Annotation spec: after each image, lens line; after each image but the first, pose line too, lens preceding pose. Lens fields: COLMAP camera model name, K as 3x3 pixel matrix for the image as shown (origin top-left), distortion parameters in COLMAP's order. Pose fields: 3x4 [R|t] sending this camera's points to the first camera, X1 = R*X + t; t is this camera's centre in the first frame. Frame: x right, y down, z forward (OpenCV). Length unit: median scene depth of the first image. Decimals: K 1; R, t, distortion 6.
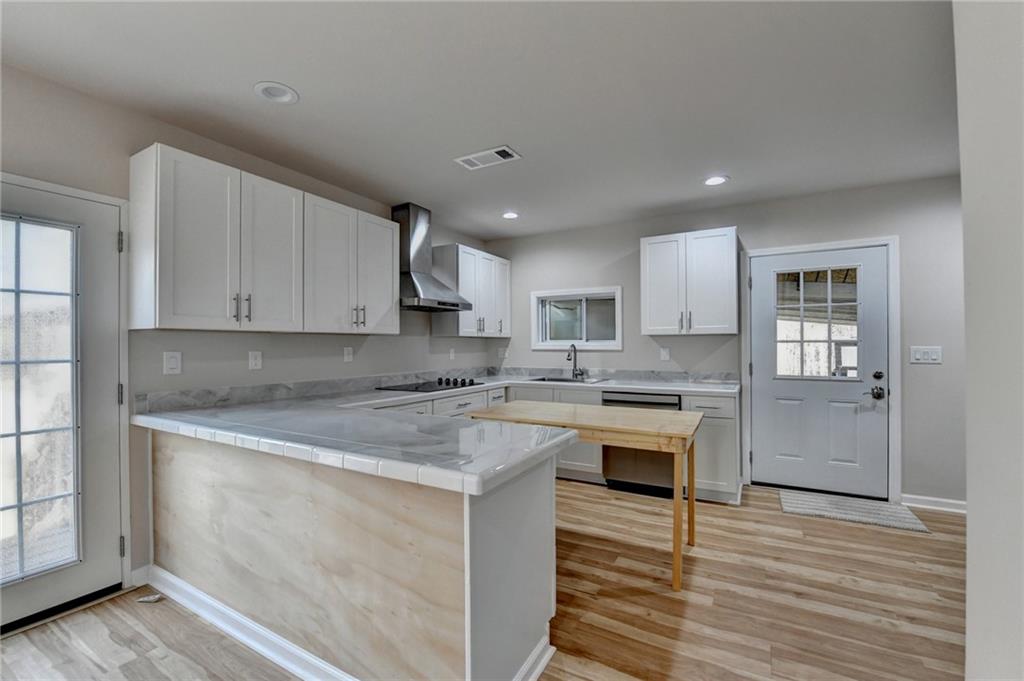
lens RADIAL K [[411.1, 0, 510.4], [0, 411.1, 342.8], [0, 0, 1]] dist [-0.016977, -0.001090]
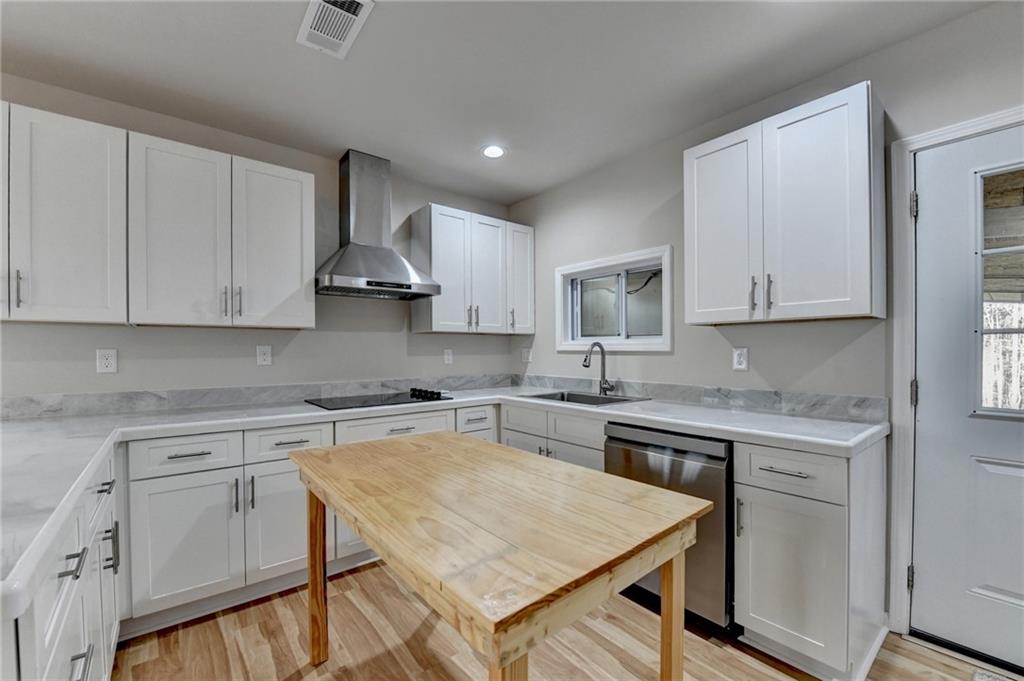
lens RADIAL K [[411.1, 0, 550.8], [0, 411.1, 354.0], [0, 0, 1]] dist [-0.016977, -0.001090]
pose [[0.949523, 0.005434, -0.313651, 0.306454], [-0.000337, 0.999867, 0.016304, 0.012237], [0.313698, -0.015375, 0.949398, 0.388805]]
